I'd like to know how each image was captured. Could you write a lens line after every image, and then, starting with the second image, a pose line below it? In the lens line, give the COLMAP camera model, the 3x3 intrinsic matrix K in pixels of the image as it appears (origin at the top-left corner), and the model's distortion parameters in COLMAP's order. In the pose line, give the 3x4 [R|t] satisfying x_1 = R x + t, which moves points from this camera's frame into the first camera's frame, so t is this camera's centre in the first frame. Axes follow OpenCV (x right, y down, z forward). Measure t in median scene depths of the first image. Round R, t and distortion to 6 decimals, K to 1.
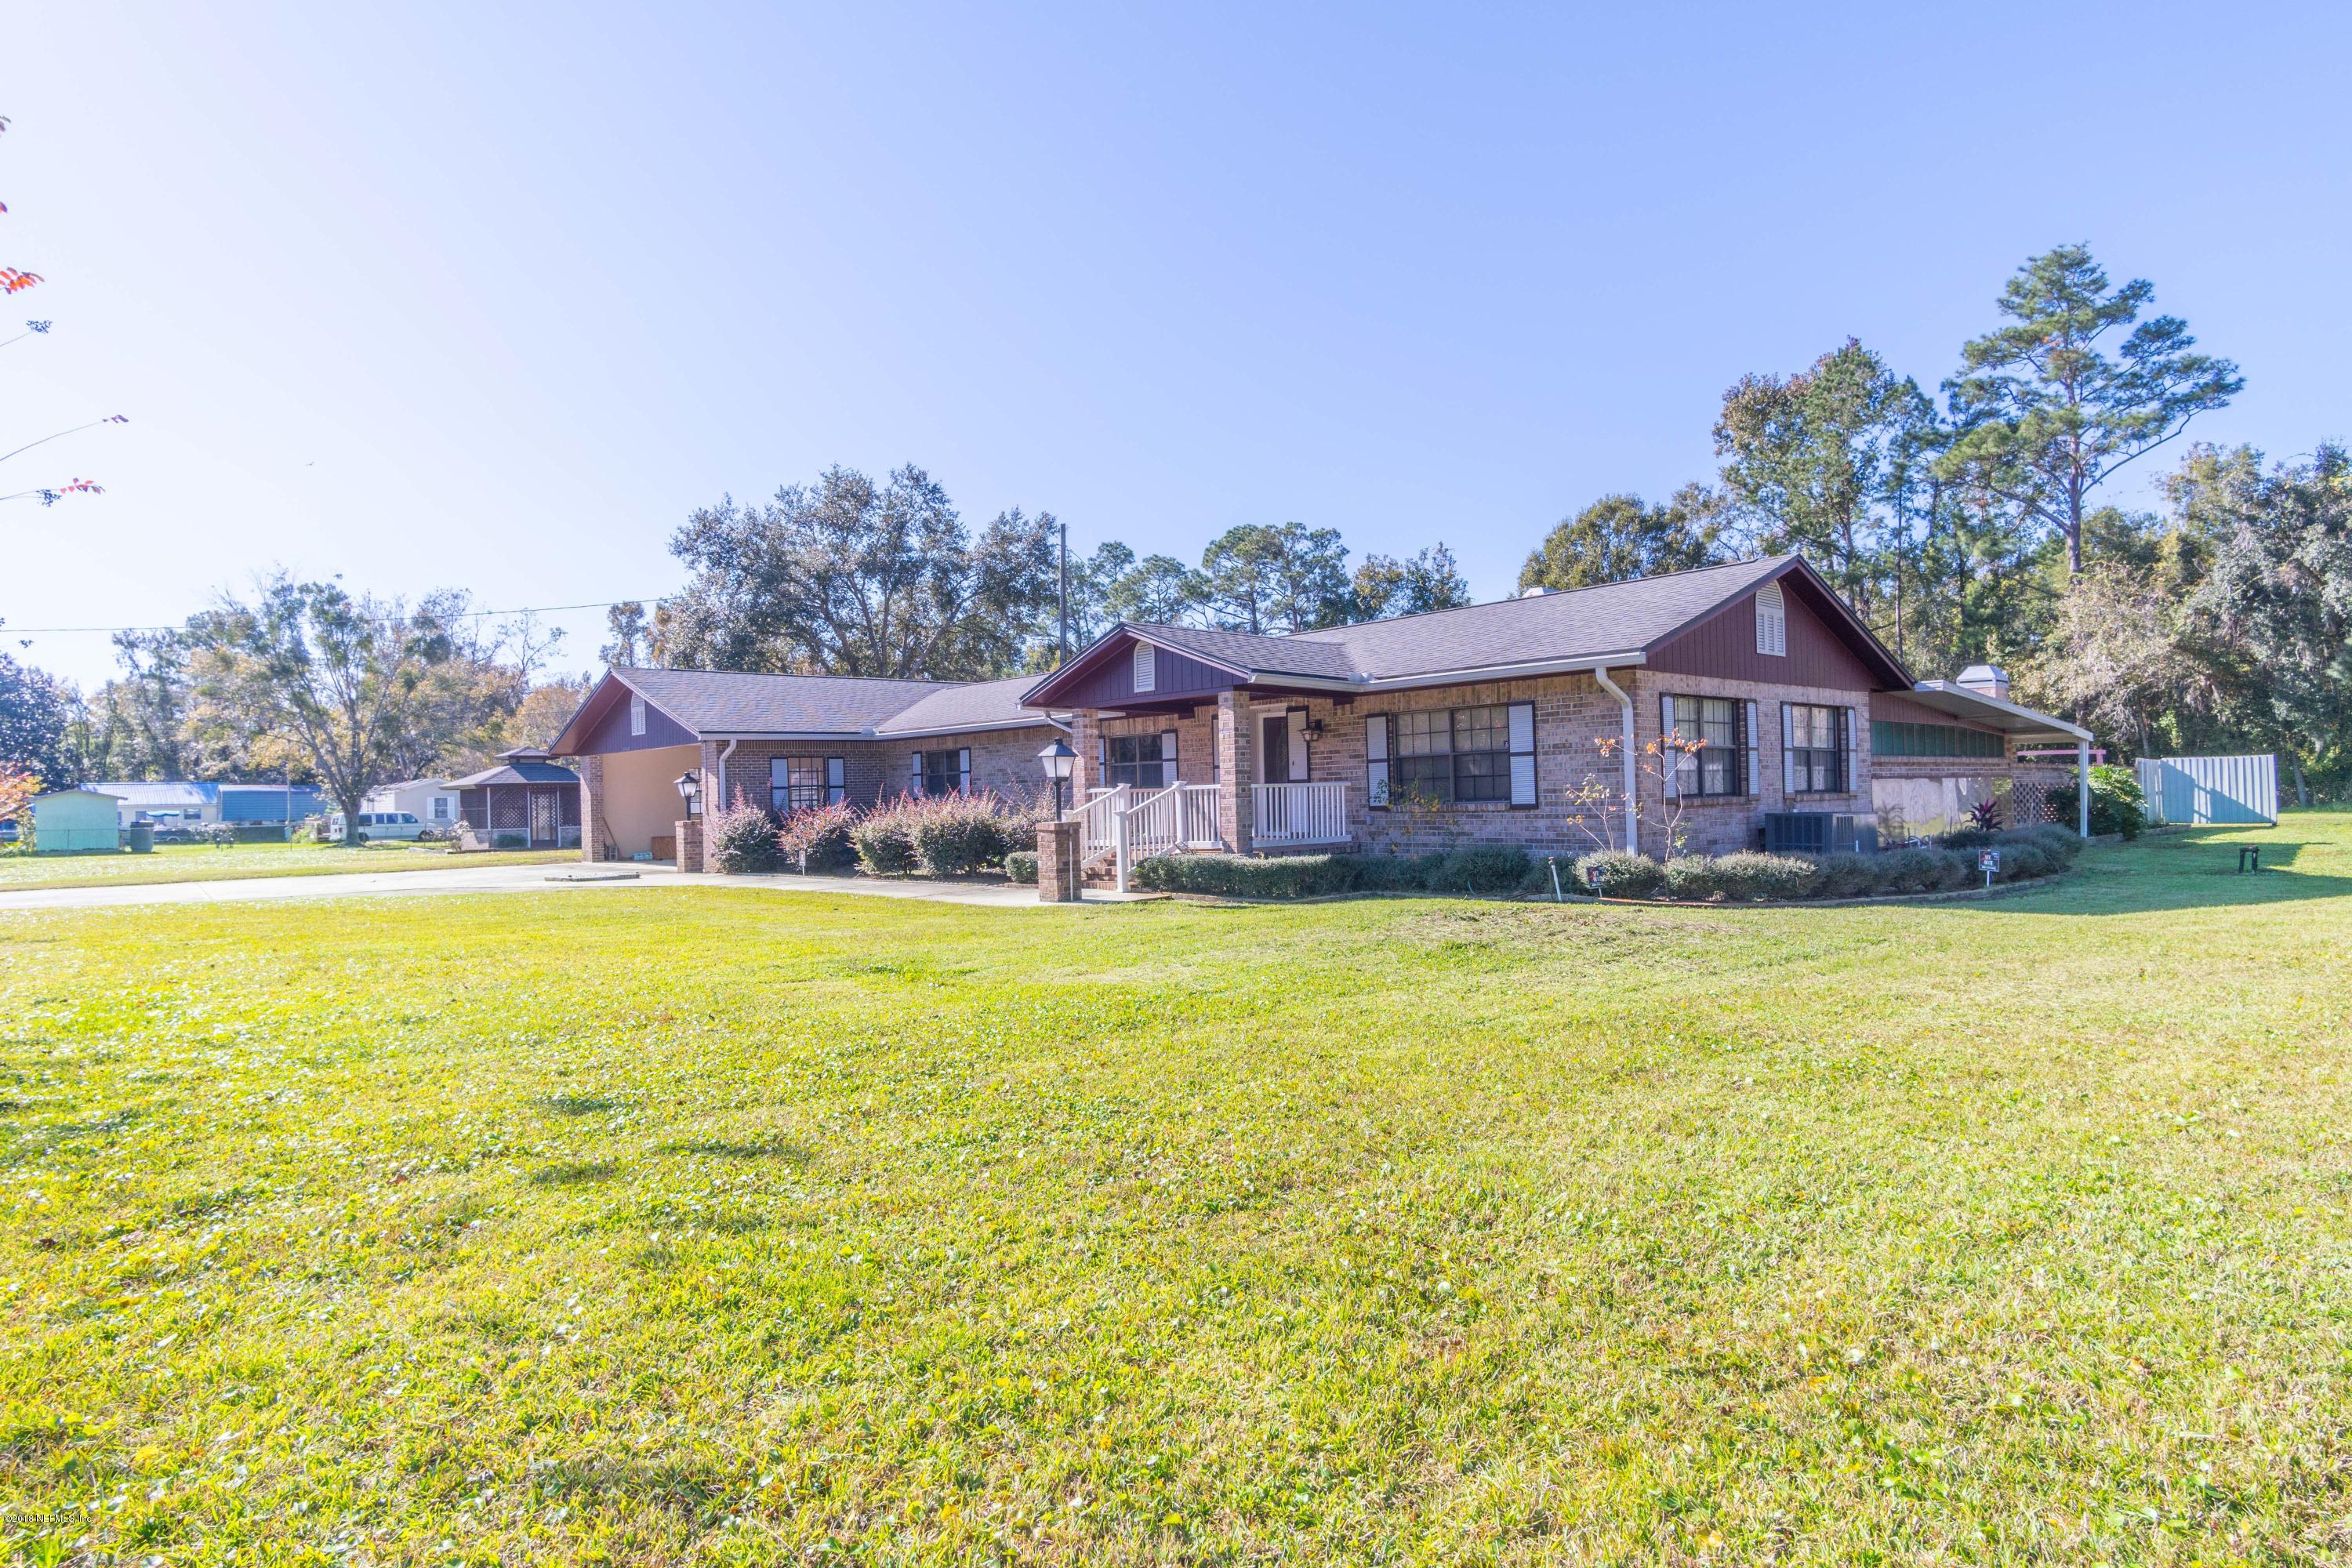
lens RADIAL K [[1240.7, 0, 1178.1], [0, 1240.7, 786.0], [0, 0, 1]] dist [0.003933, 0.002950]
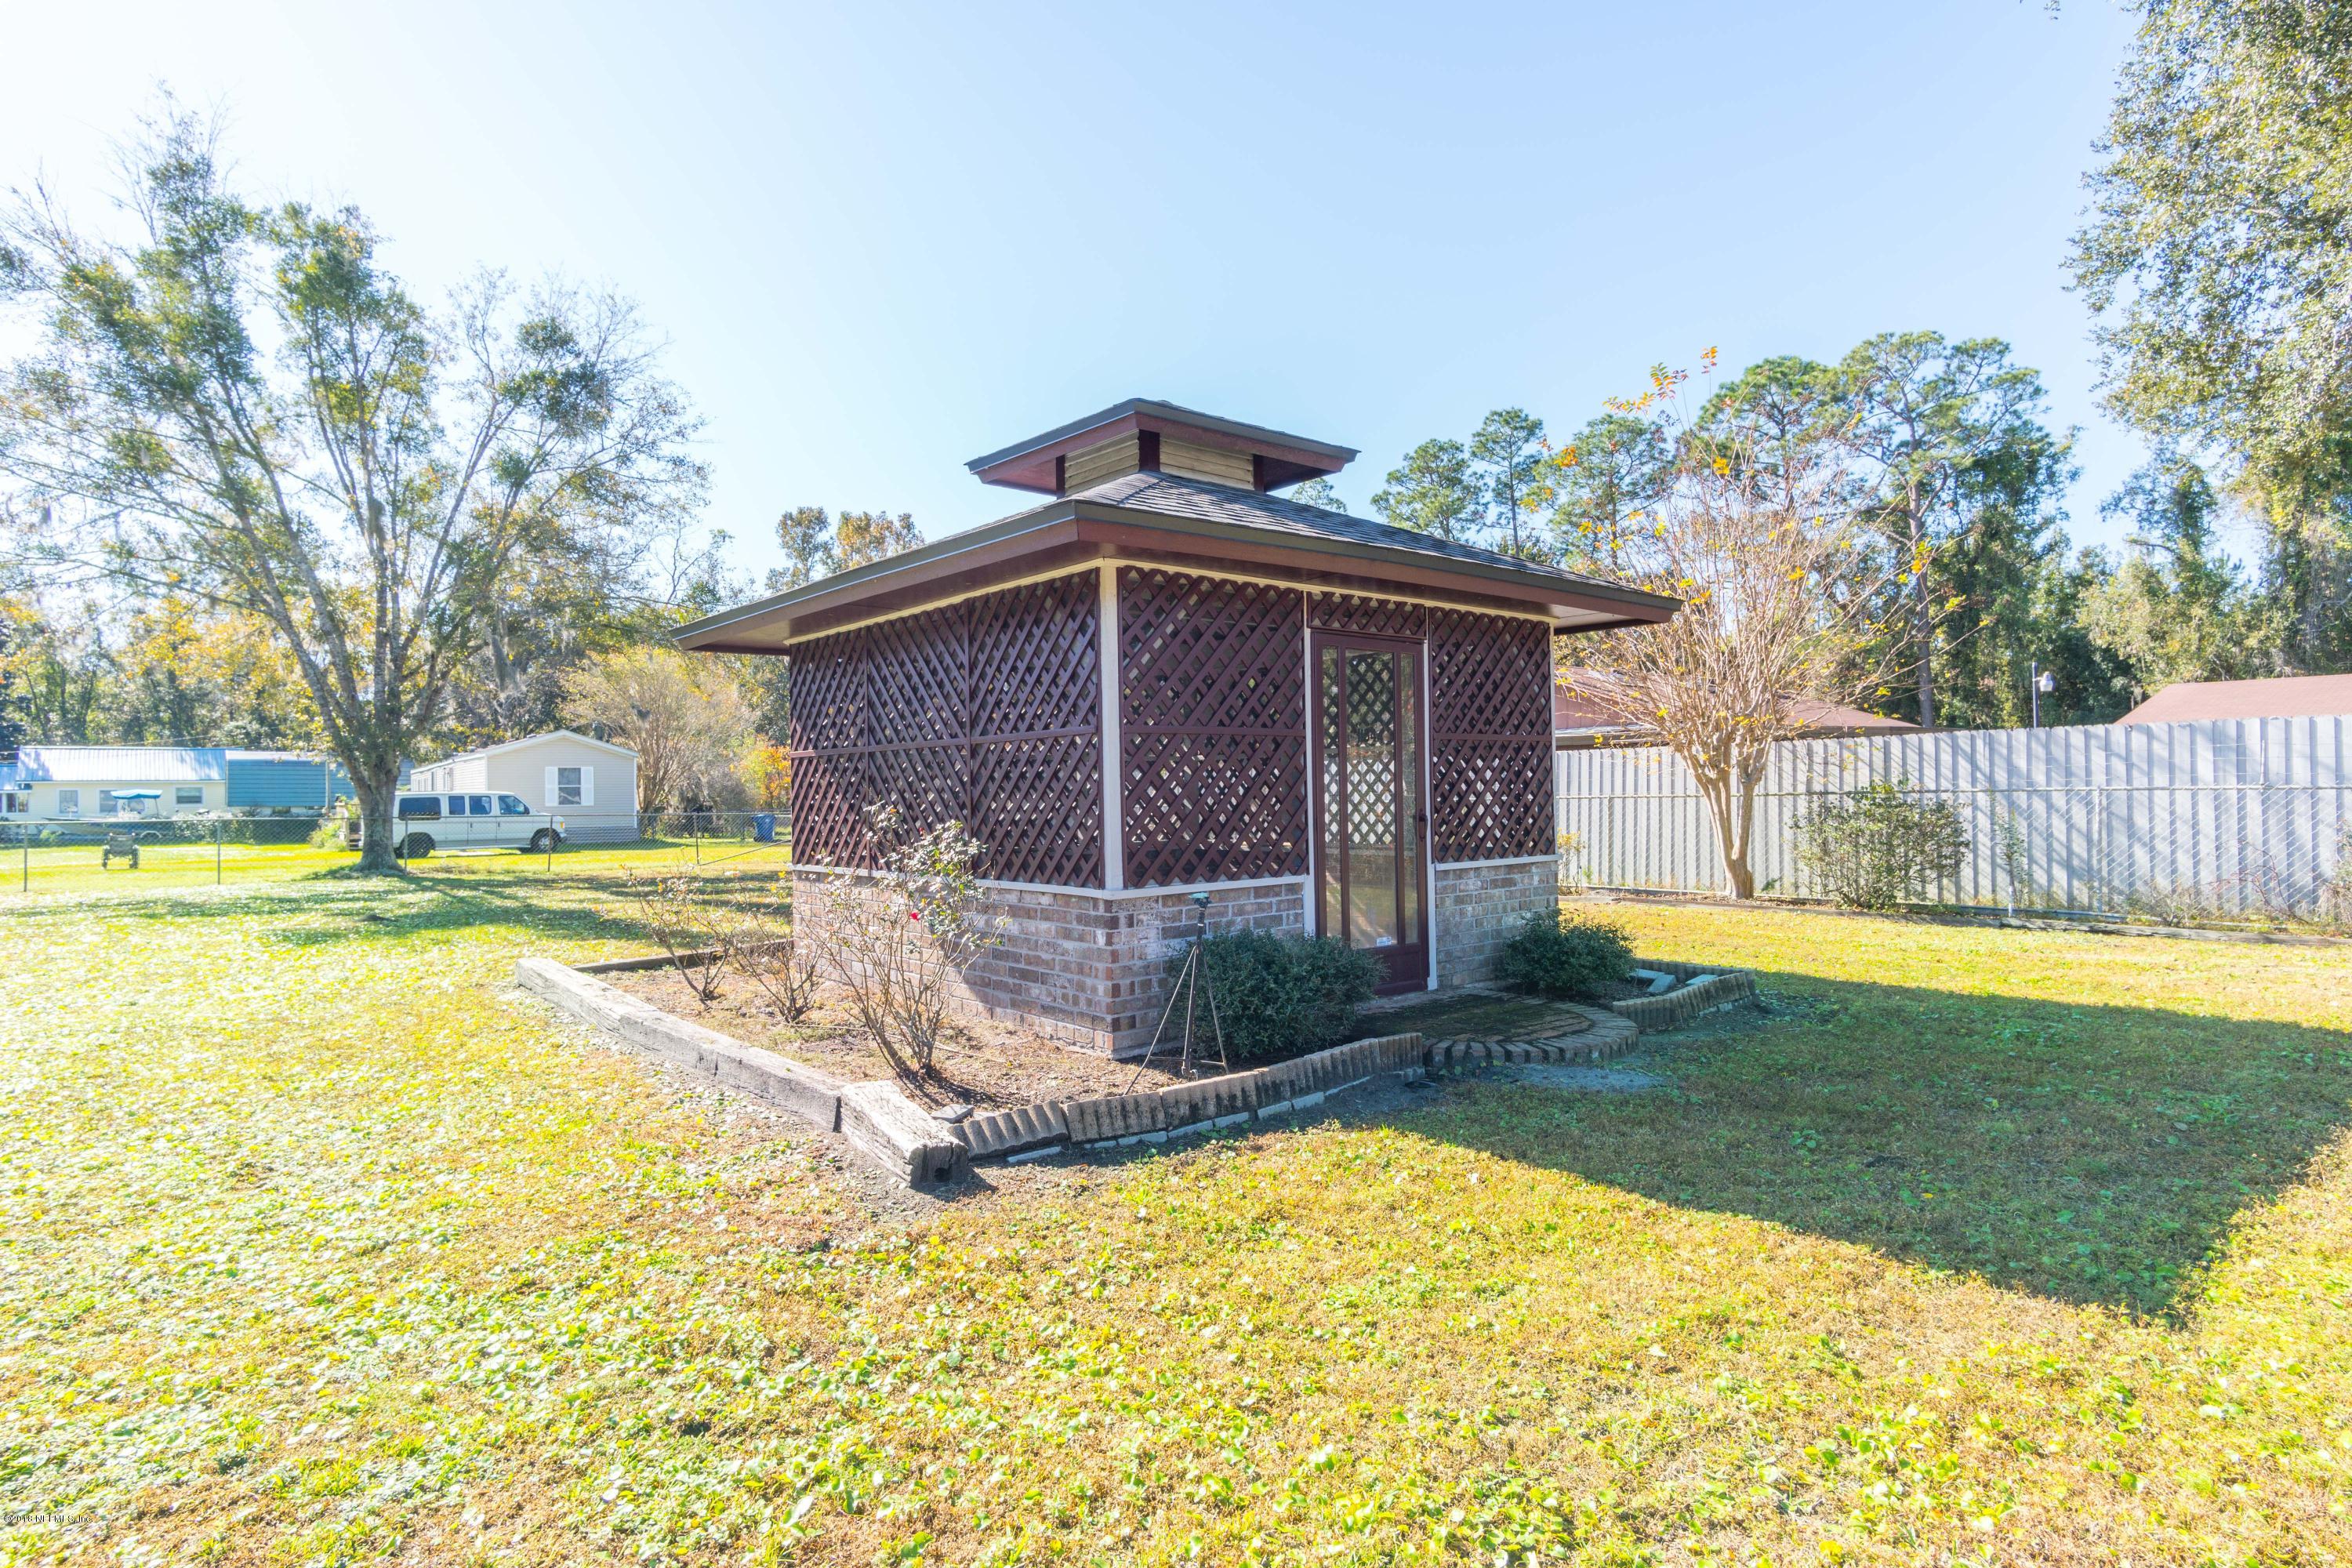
lens RADIAL K [[1240.7, 0, 1180.5], [0, 1240.7, 785.6], [0, 0, 1]] dist [0.003933, 0.002950]
pose [[0.998192, 0.007809, -0.059589, -0.412164], [-0.007508, 0.999958, 0.005272, 0.017301], [0.059628, -0.004815, 0.998209, 0.664506]]
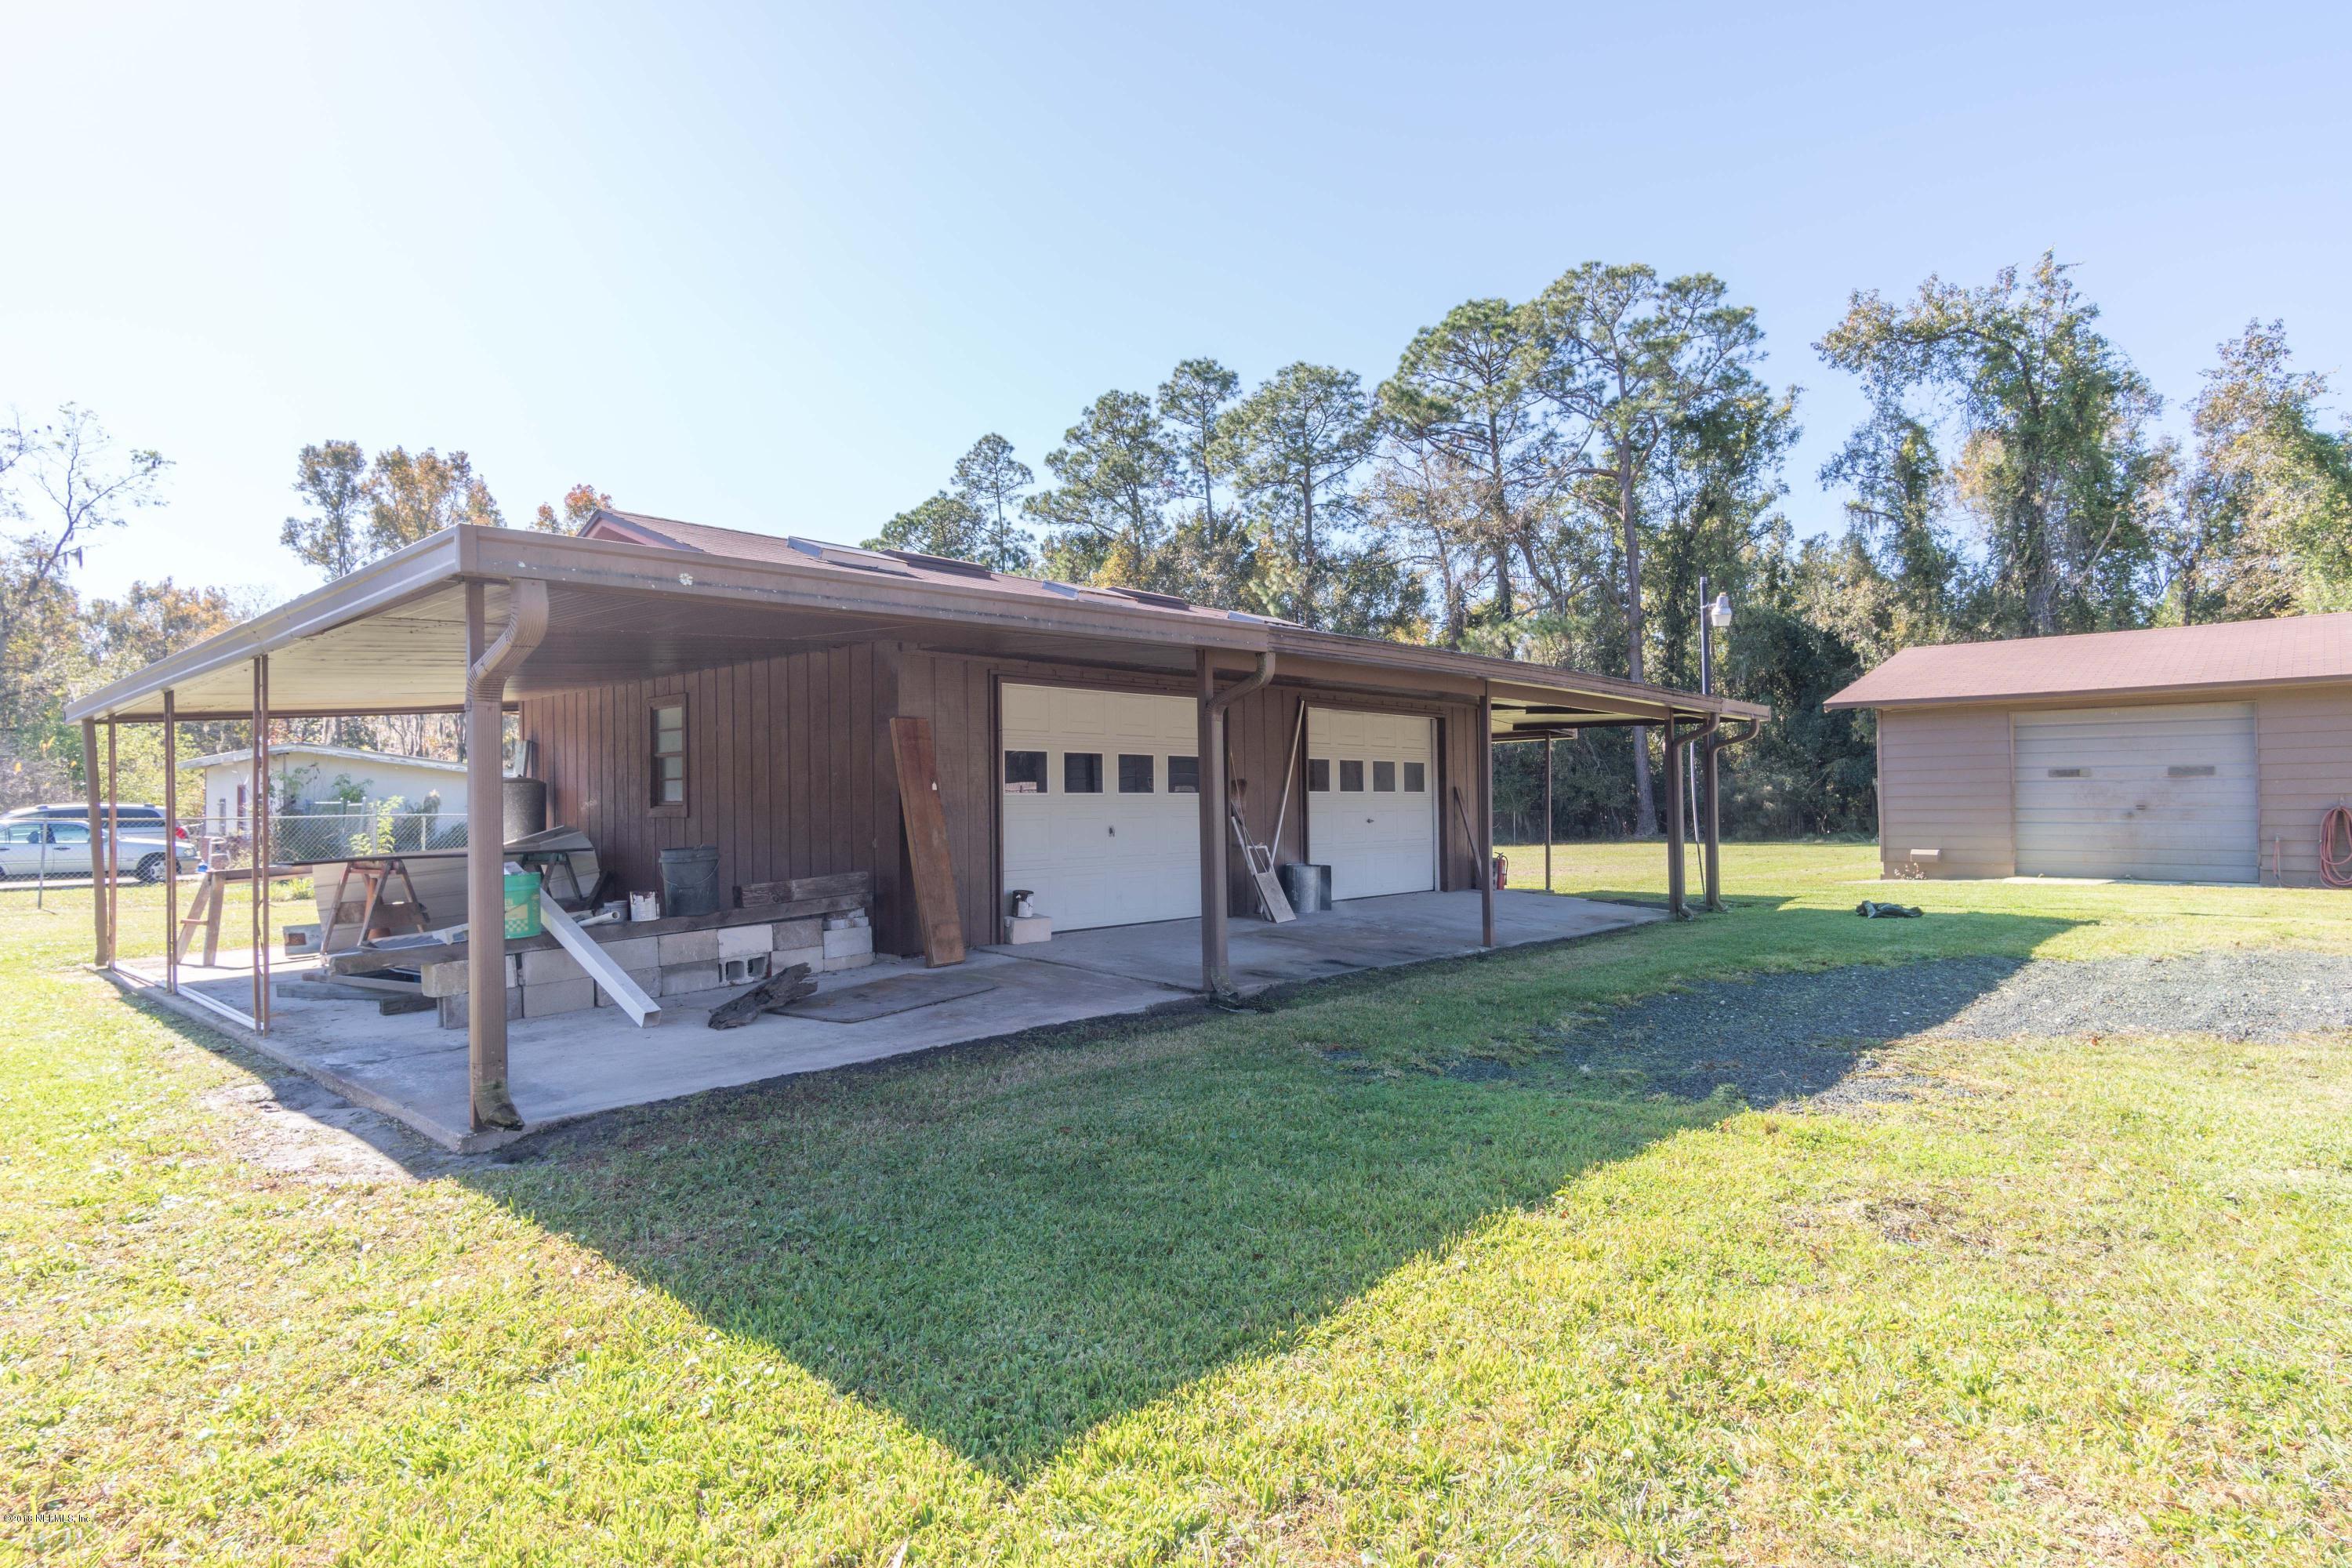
lens RADIAL K [[1240.7, 0, 1178.0], [0, 1240.7, 789.8], [0, 0, 1]] dist [0.003933, 0.002950]
pose [[0.995434, 0.011802, 0.094721, -0.251864], [-0.011526, 0.999928, -0.003456, 0.019393], [-0.094755, 0.002348, 0.995498, 0.902797]]
